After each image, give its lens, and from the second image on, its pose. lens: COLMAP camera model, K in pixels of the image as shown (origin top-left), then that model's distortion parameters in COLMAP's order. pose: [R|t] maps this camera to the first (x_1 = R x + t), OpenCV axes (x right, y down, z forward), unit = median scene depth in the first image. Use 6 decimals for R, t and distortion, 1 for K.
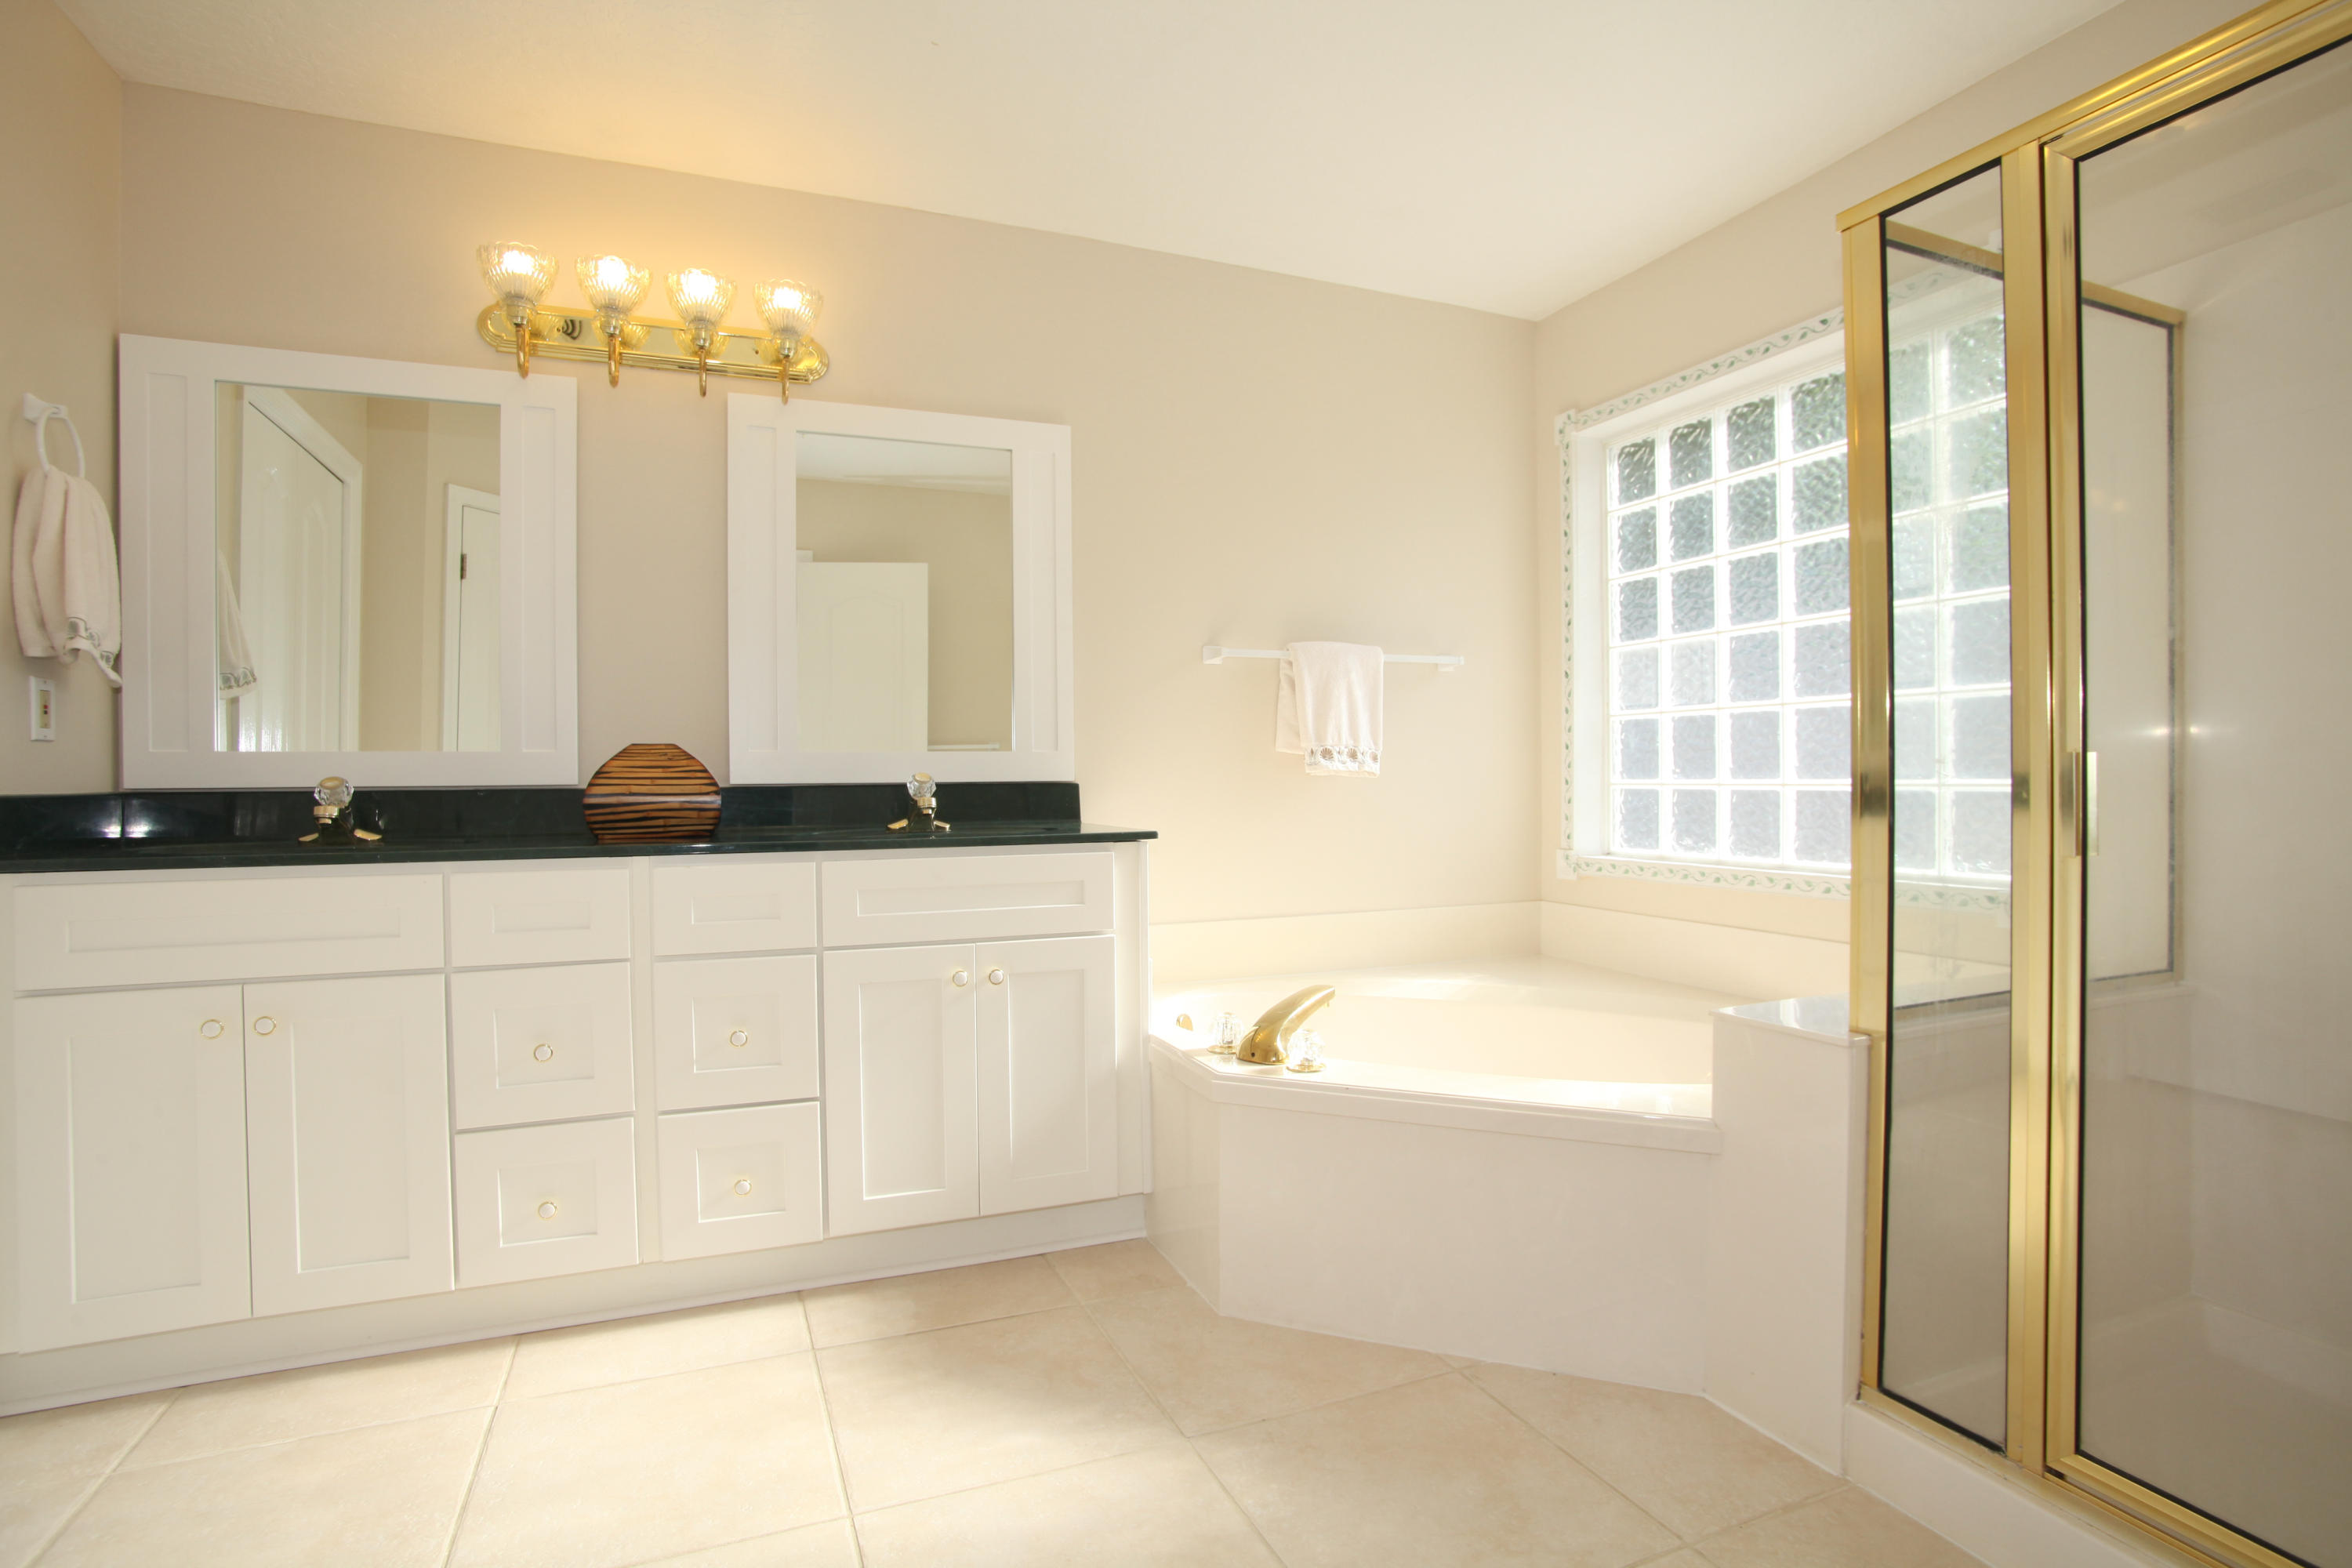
lens RADIAL K [[1151.2, 0, 1169.5], [0, 1151.2, 786.1], [0, 0, 1]] dist [-0.074356, 0.030839]
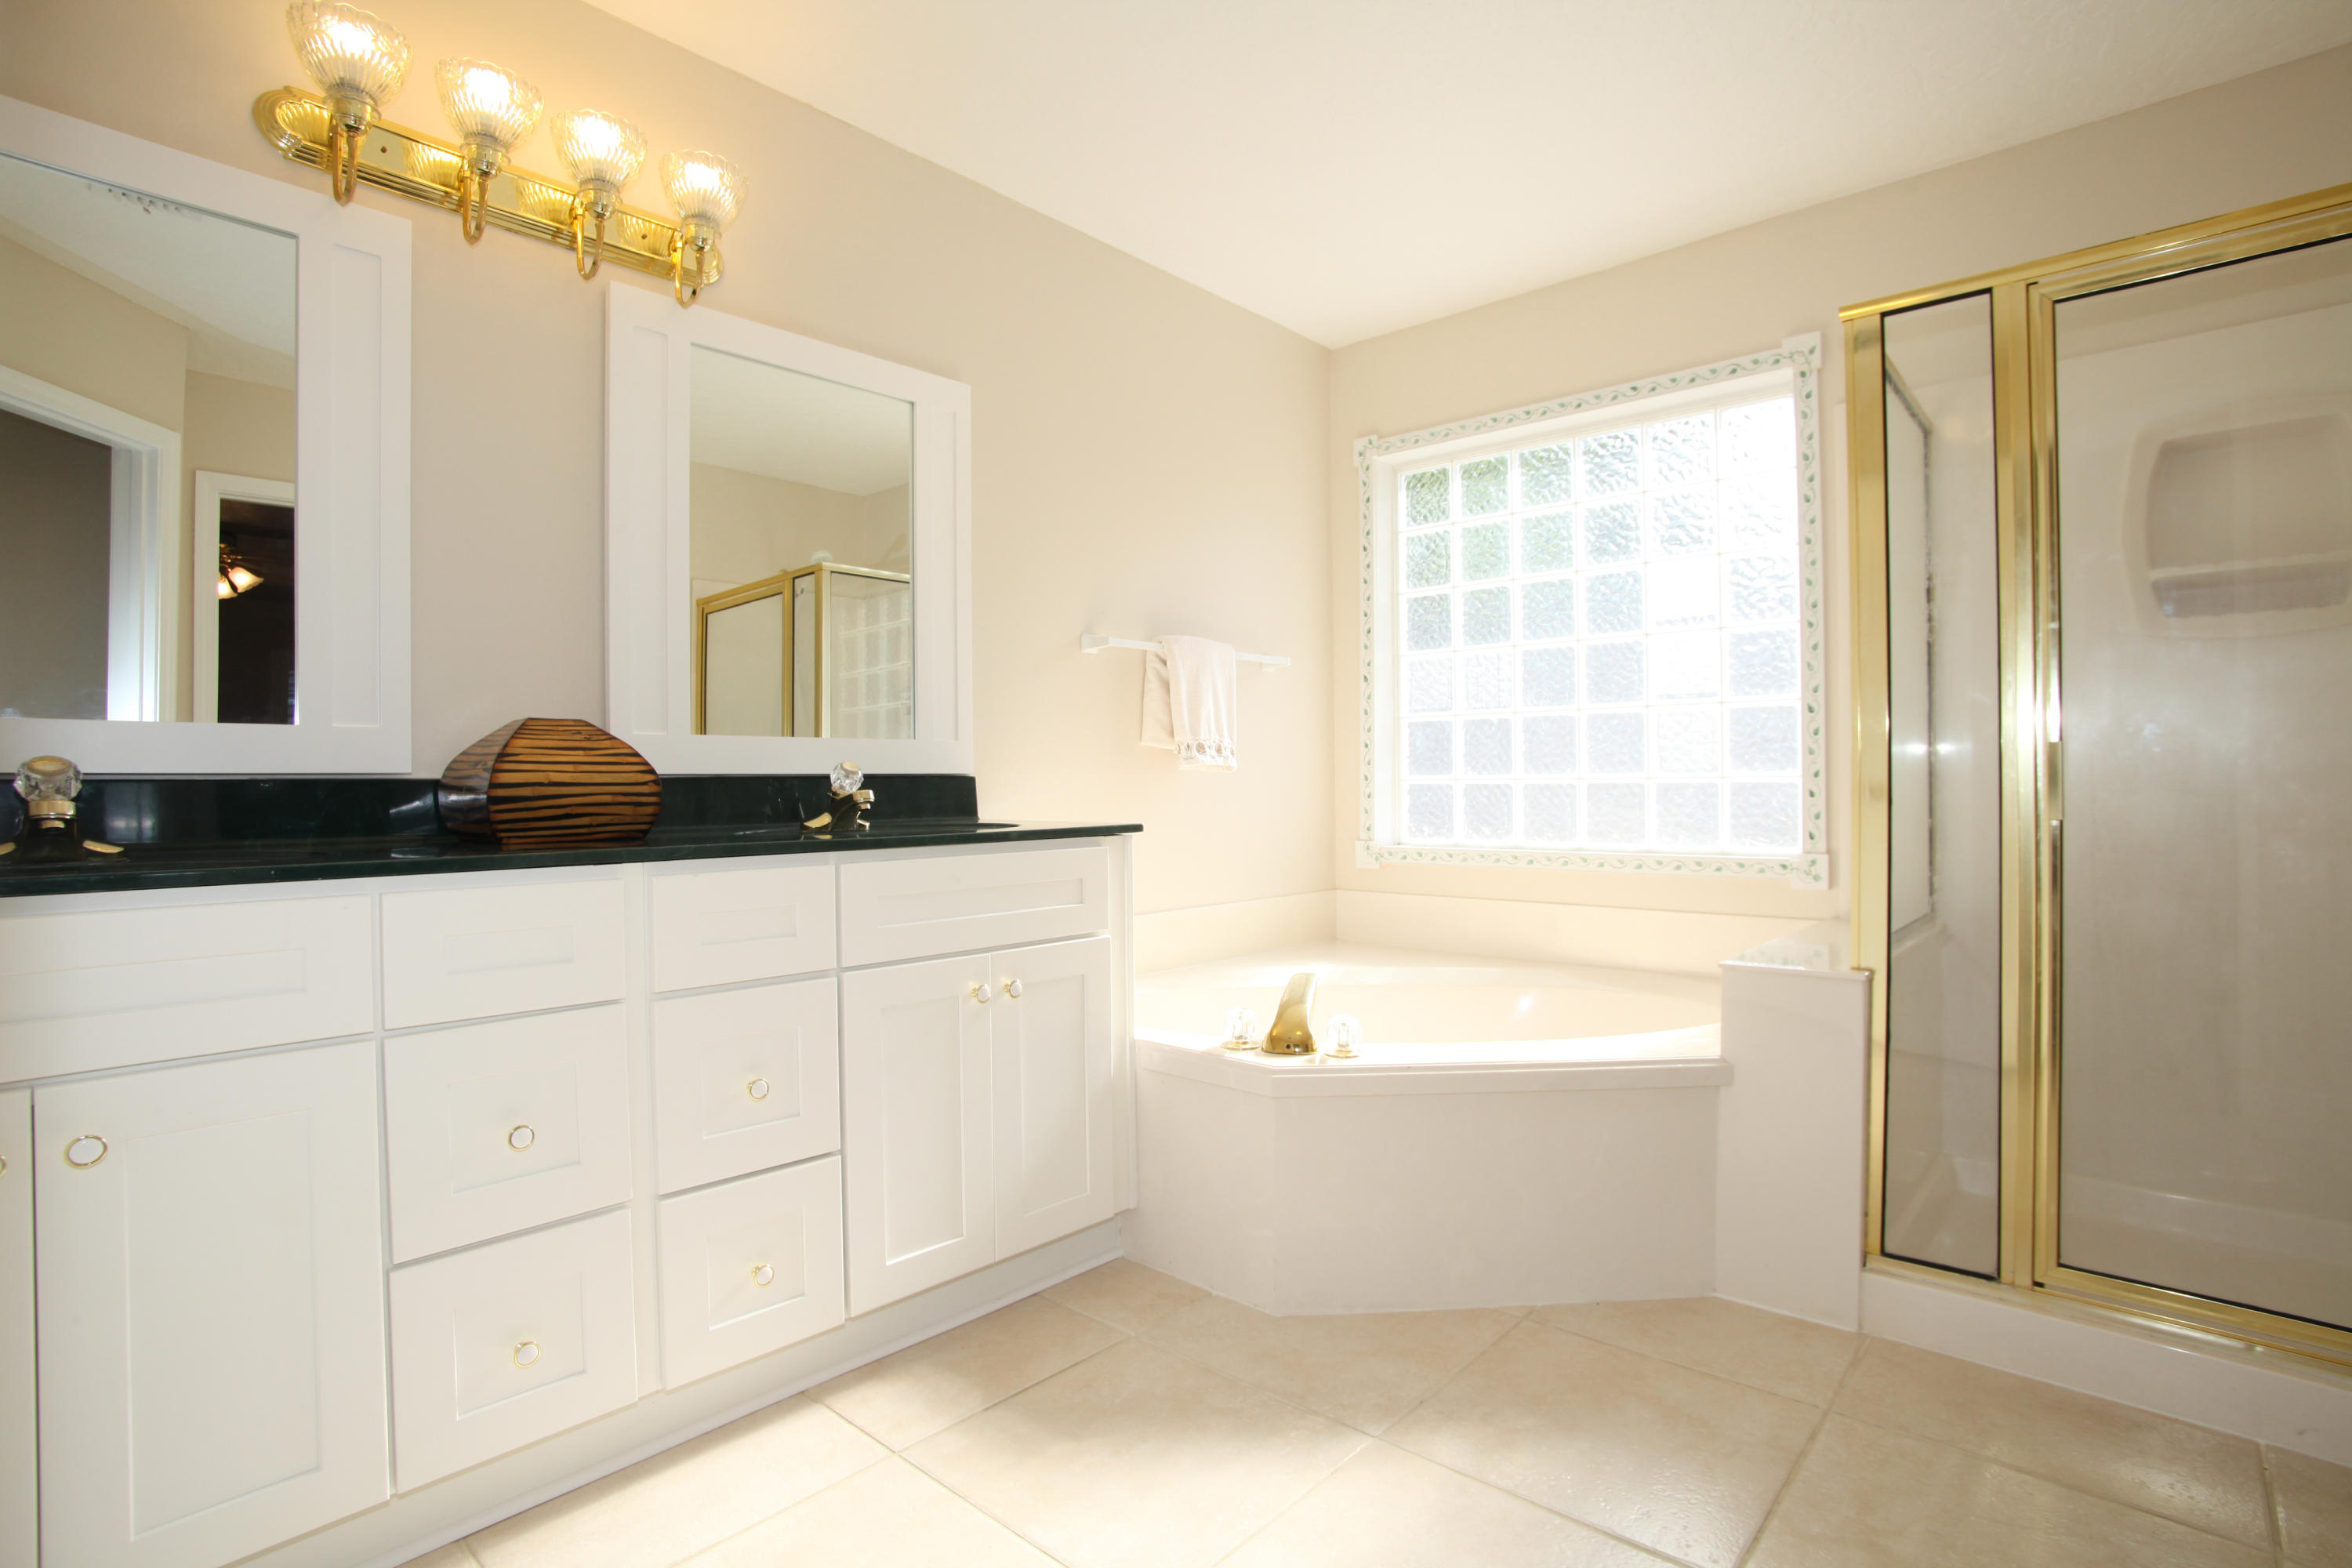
lens RADIAL K [[1151.2, 0, 1169.5], [0, 1151.2, 786.1], [0, 0, 1]] dist [-0.074356, 0.030839]
pose [[0.903290, -0.001226, 0.429029, -0.391753], [0.004892, 0.999960, -0.007443, 0.015085], [-0.429003, 0.008822, 0.903260, 0.133492]]
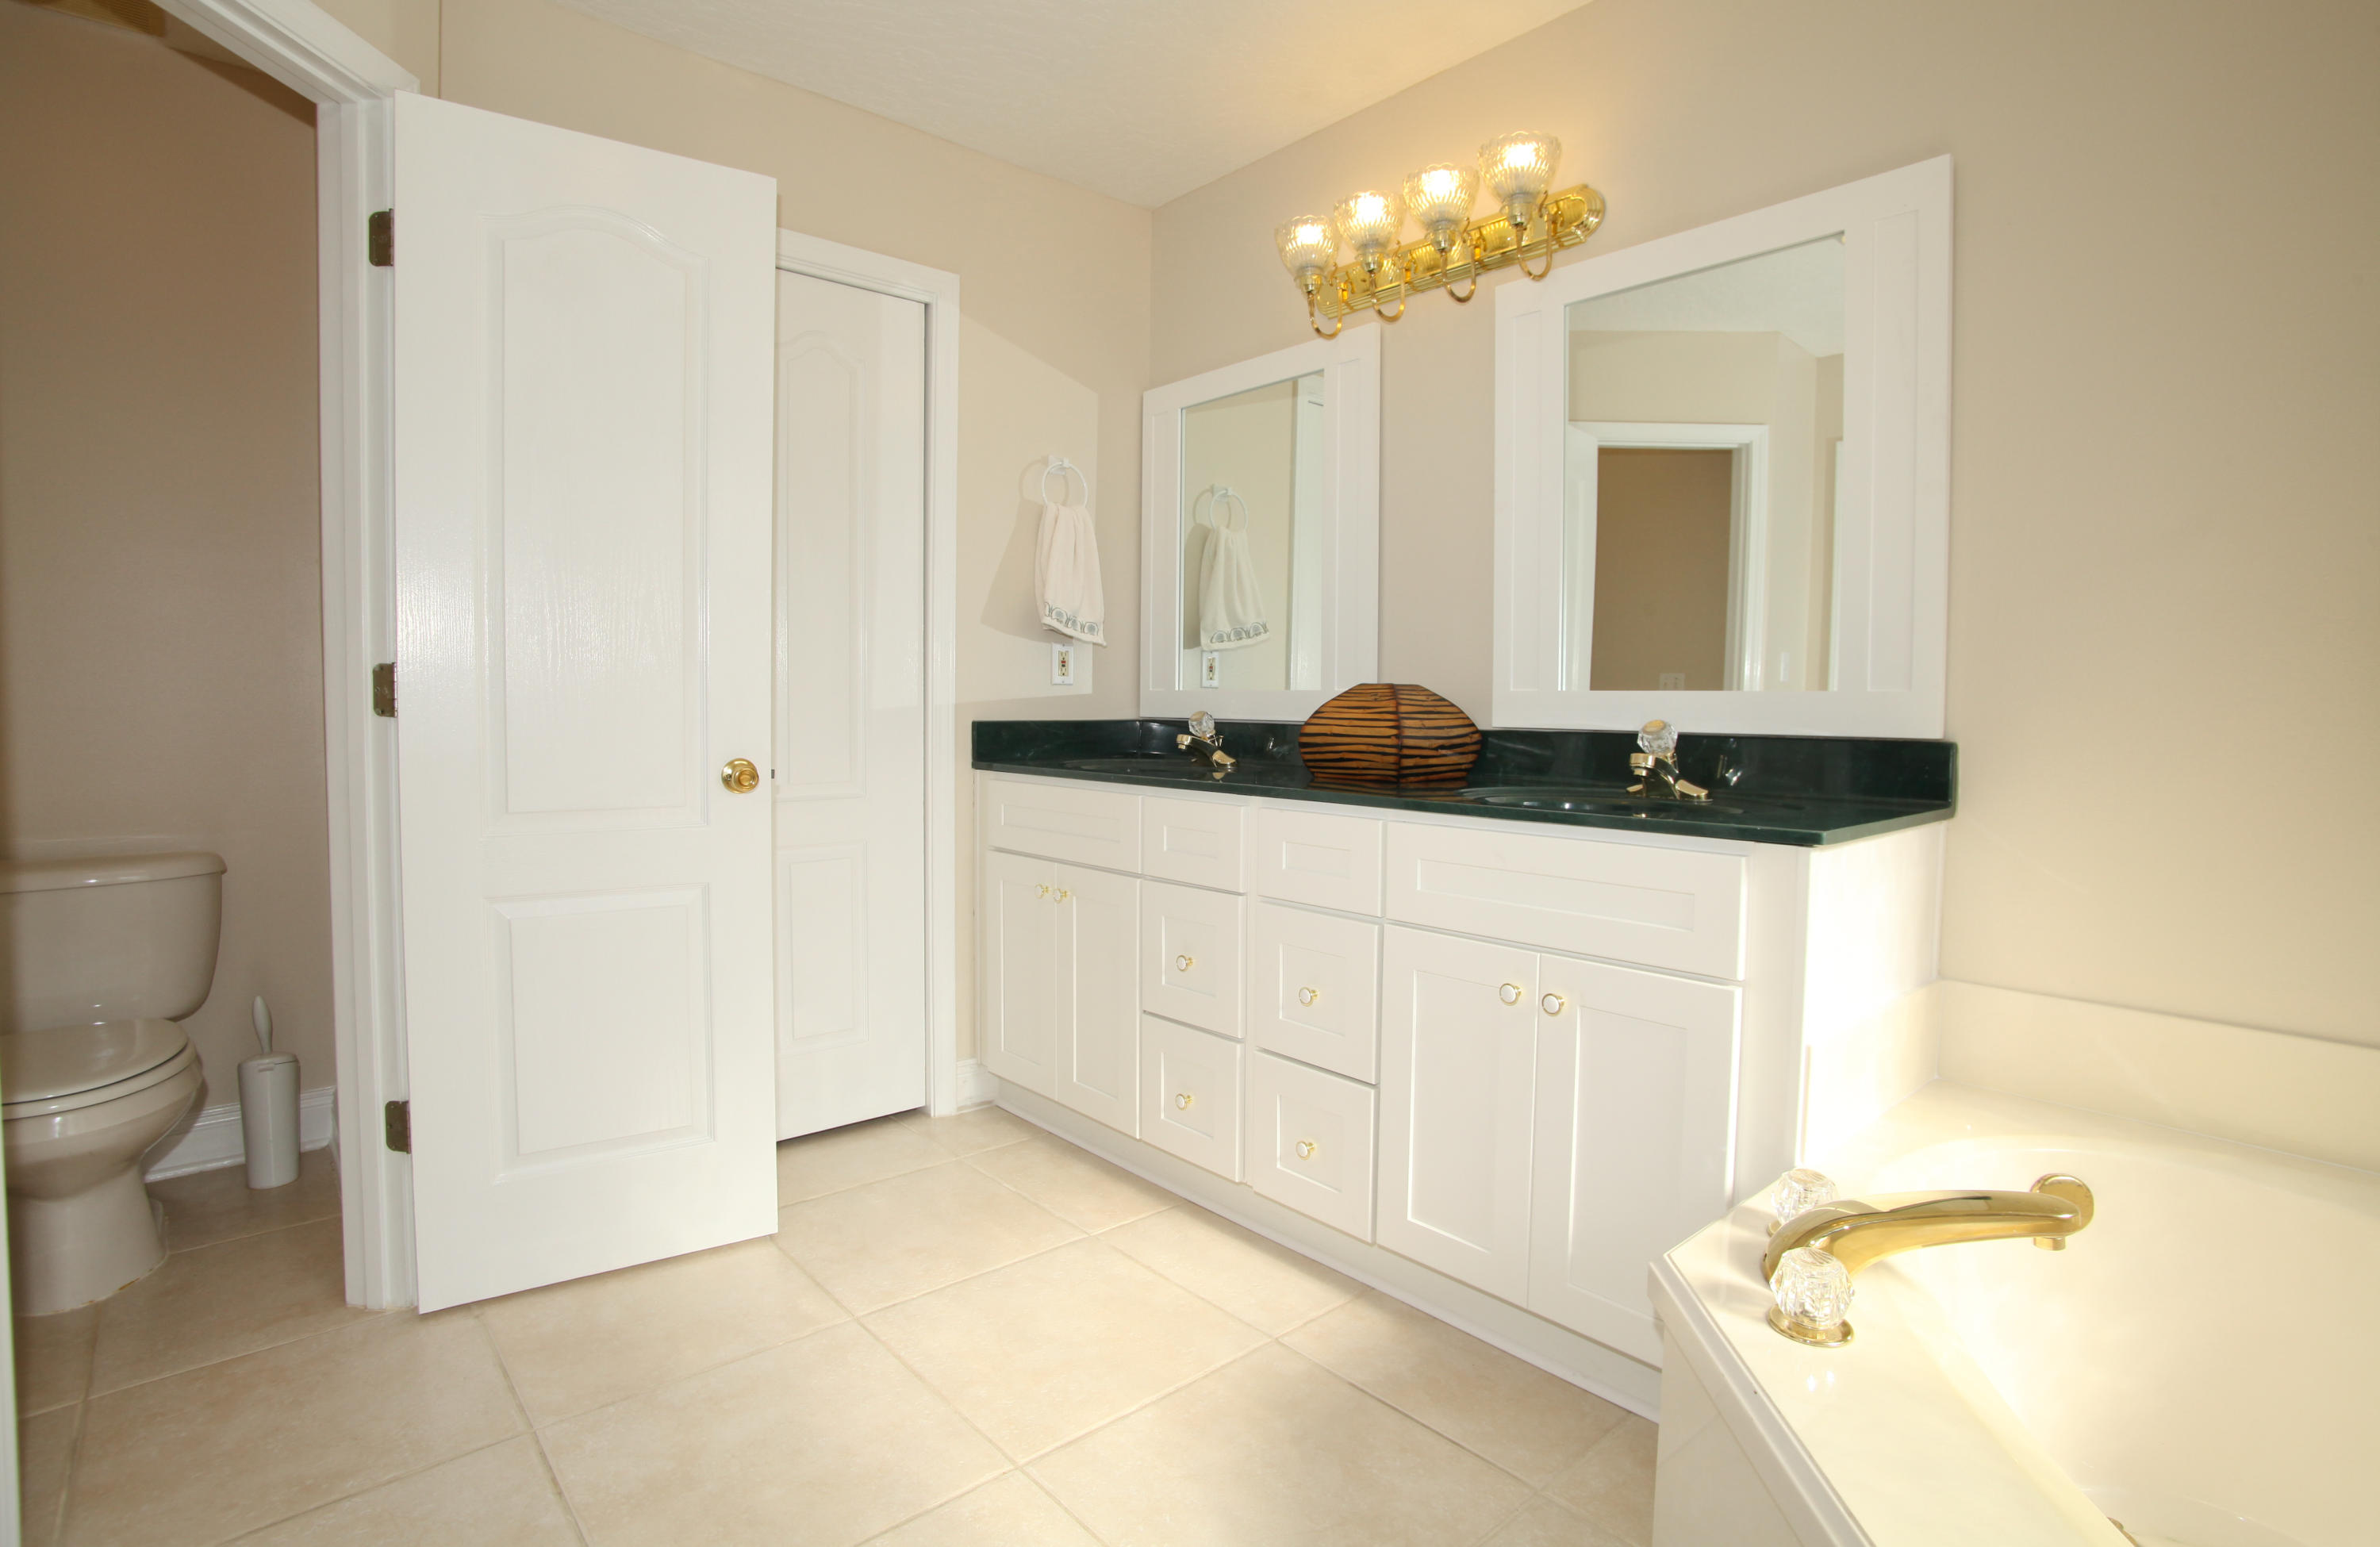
lens RADIAL K [[1164.1, 0, 1190.0], [0, 1164.1, 773.5], [0, 0, 1]] dist [-0.068583, -0.000028]
pose [[0.332255, 0.060355, -0.941257, 0.416024], [-0.030664, 0.998114, 0.053177, -0.008377], [0.942691, 0.011194, 0.333479, 0.497759]]
